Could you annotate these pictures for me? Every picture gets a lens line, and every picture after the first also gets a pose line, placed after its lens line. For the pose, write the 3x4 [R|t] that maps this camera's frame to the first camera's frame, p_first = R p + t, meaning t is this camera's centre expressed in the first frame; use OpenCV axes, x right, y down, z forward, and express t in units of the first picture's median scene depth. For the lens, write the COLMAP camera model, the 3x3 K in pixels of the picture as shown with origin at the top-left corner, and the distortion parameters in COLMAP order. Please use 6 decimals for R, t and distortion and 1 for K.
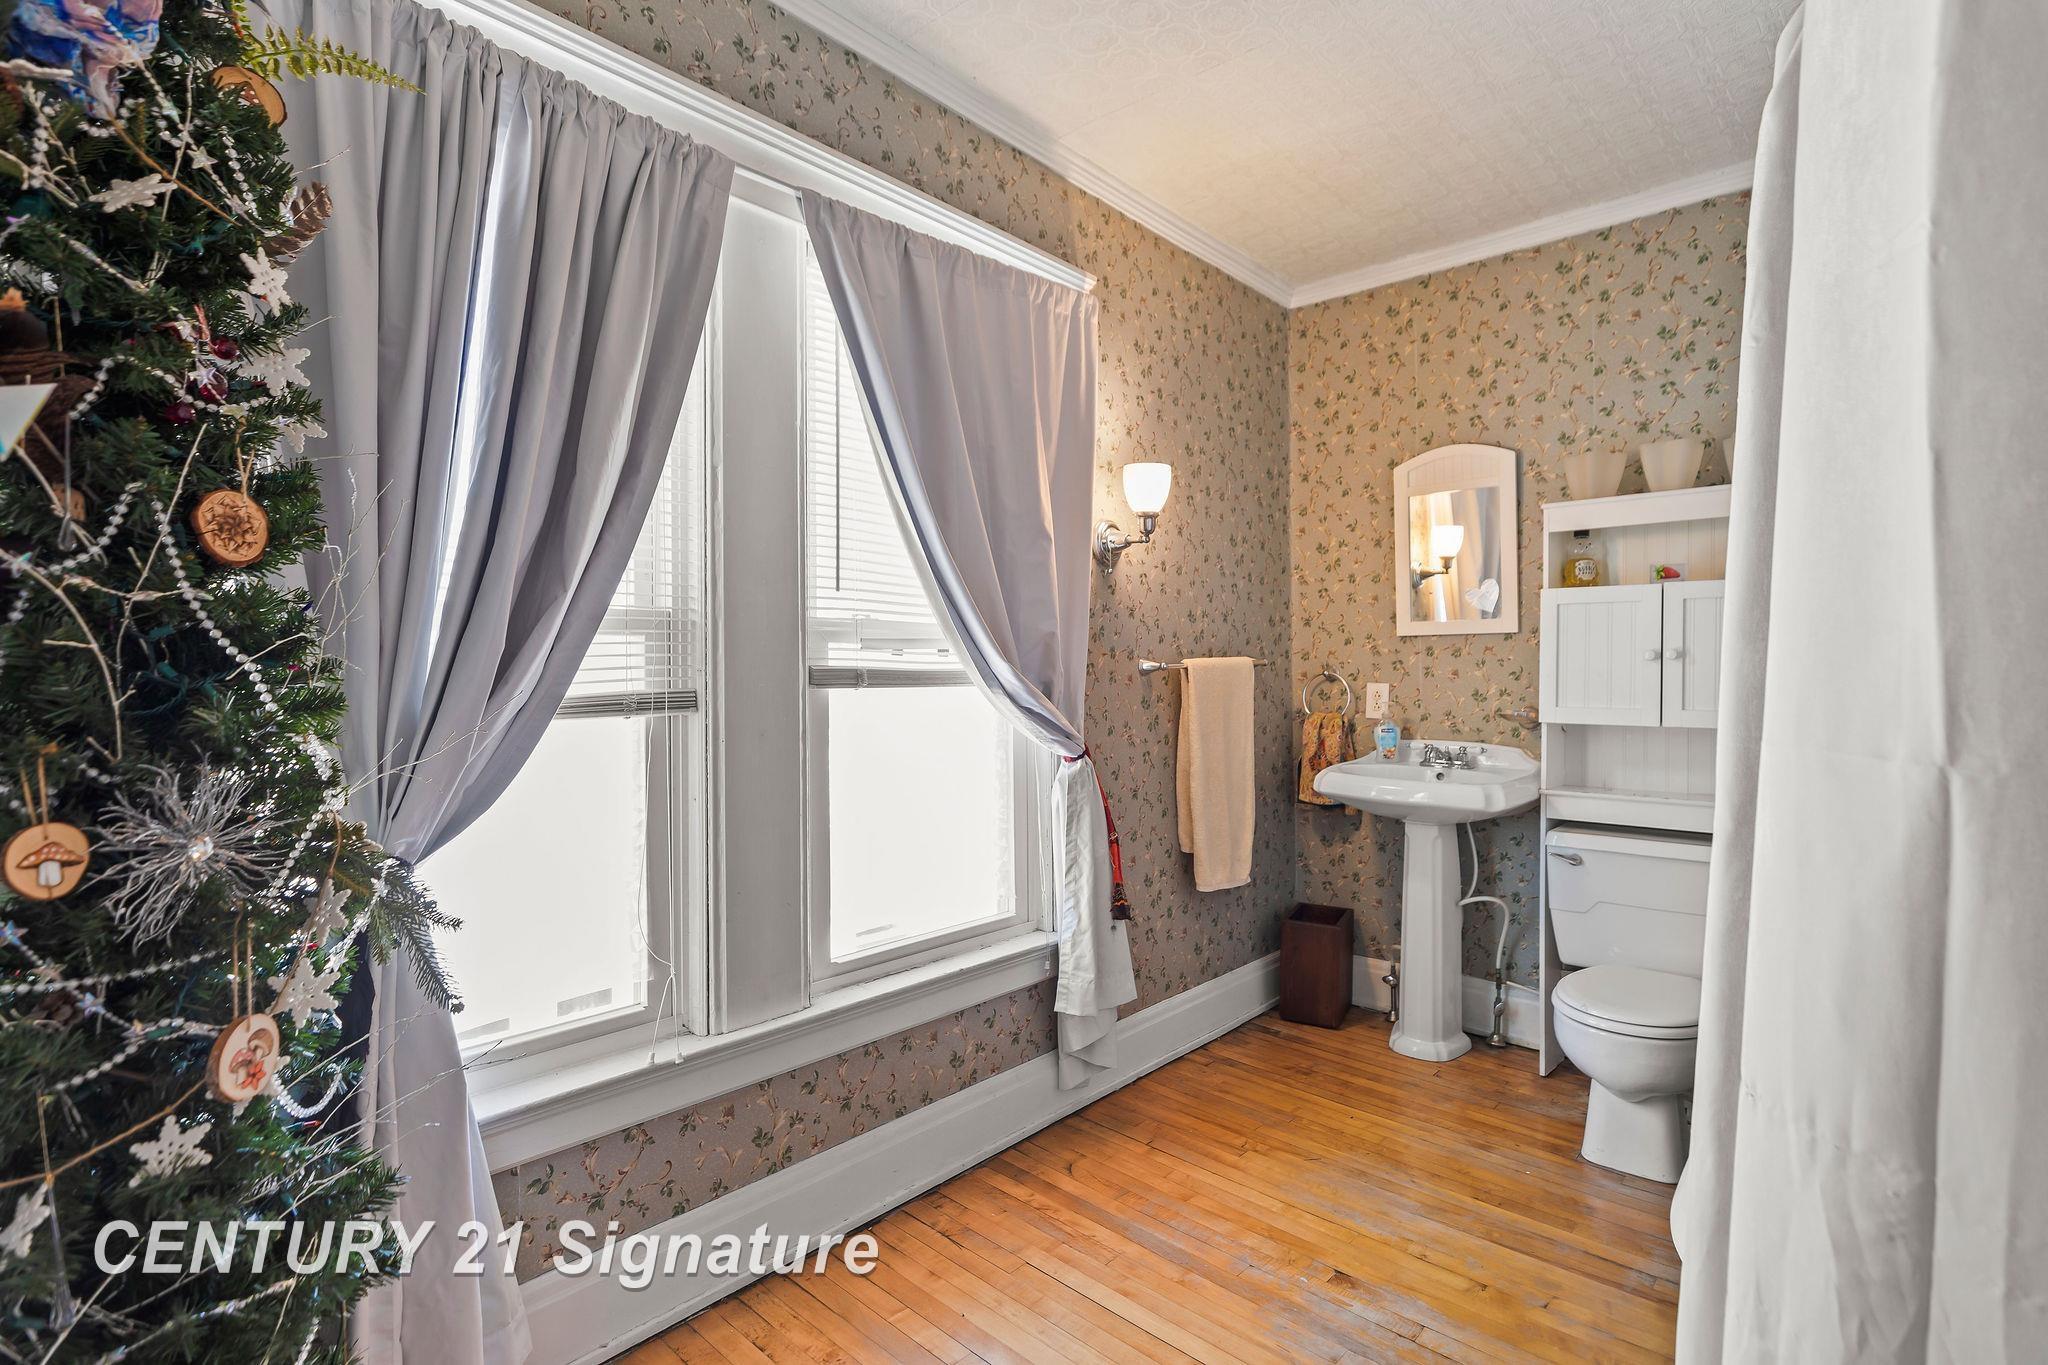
lens RADIAL K [[1003.6, 0, 1028.2], [0, 1003.6, 677.2], [0, 0, 1]] dist [-0.006983, 0.002804]
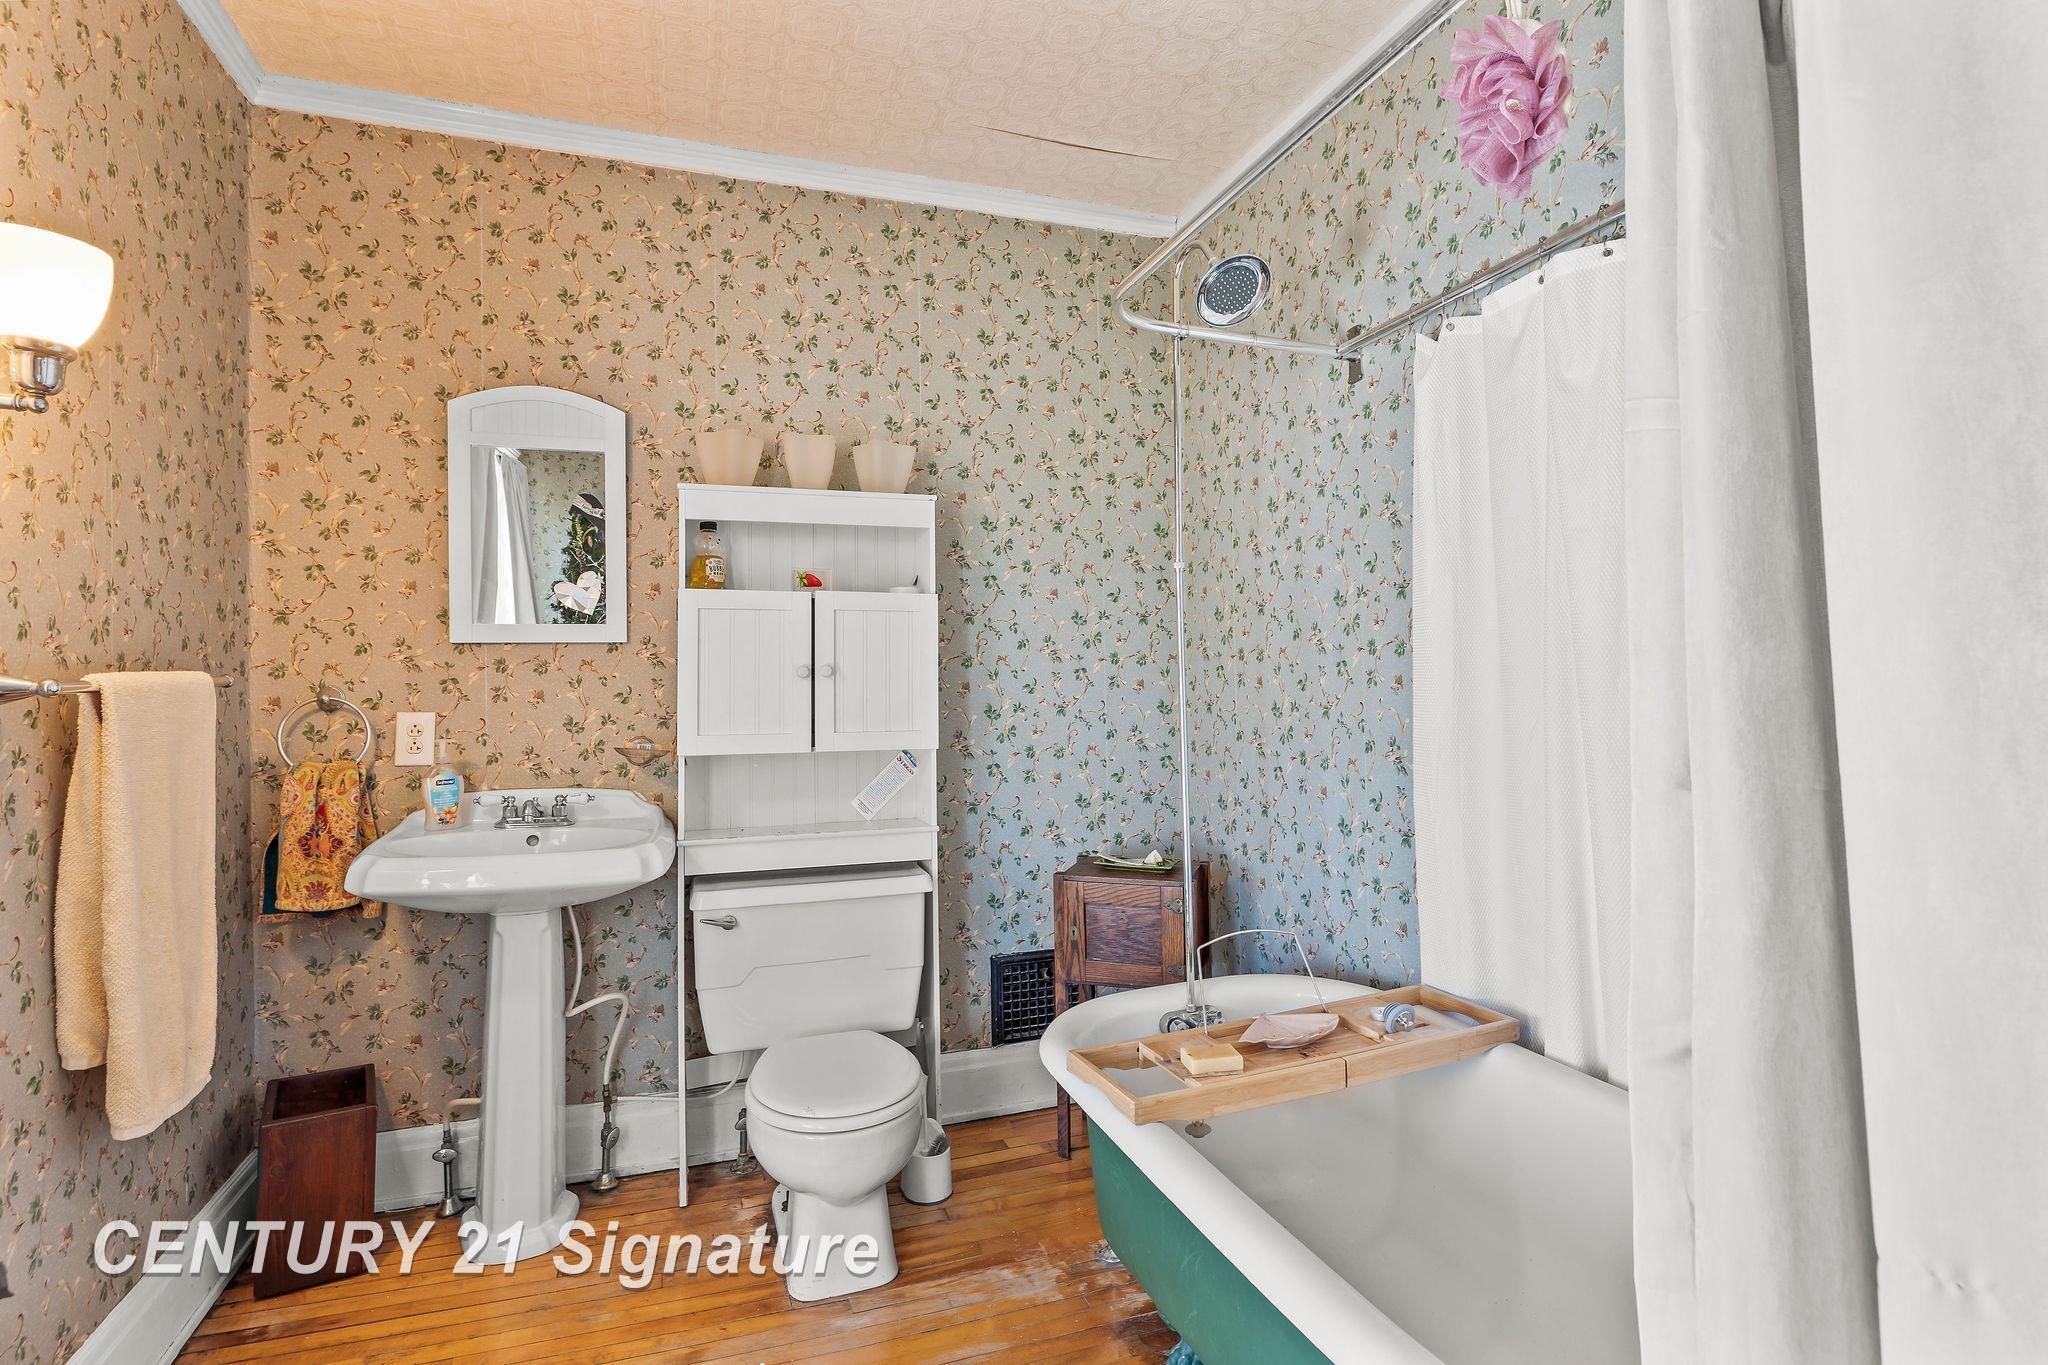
lens RADIAL K [[1003.6, 0, 1011.6], [0, 1003.6, 661.9], [0, 0, 1]] dist [-0.006983, 0.002804]
pose [[0.472566, 0.016677, 0.881138, -0.056847], [0.017315, 0.999452, -0.028203, -0.001945], [-0.881125, 0.028585, 0.472018, 0.344721]]
